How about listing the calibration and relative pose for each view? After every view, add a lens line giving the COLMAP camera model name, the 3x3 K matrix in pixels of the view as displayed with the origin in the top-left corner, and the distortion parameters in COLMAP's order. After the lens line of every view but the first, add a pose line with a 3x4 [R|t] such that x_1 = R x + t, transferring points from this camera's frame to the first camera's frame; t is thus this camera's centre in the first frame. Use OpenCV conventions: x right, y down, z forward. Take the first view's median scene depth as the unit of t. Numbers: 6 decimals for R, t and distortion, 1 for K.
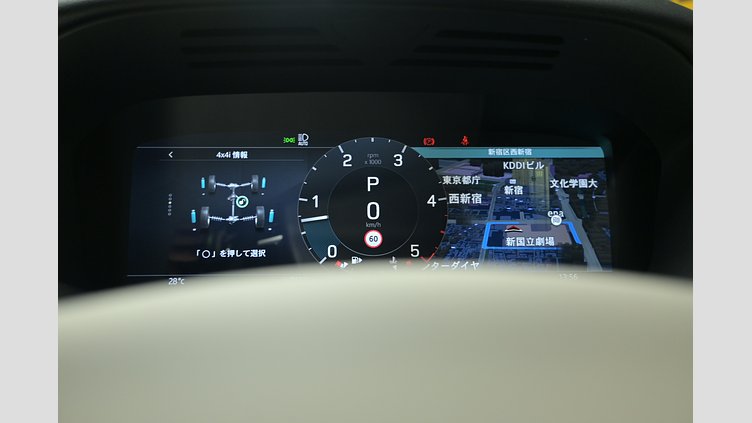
lens RADIAL K [[659.5, 0, 372.5], [0, 659.5, 214.8], [0, 0, 1]] dist [-0.002191, -0.004041]
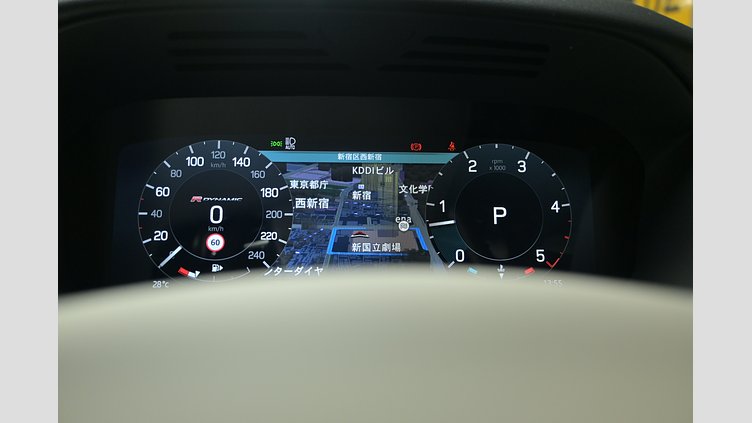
lens RADIAL K [[659.5, 0, 391.9], [0, 659.5, 204.2], [0, 0, 1]] dist [-0.002191, -0.004041]
pose [[0.999678, 0.011323, 0.022709, 0.237391], [-0.010795, 0.999671, -0.023248, -0.001434], [-0.022964, 0.022996, 0.999472, 0.007127]]
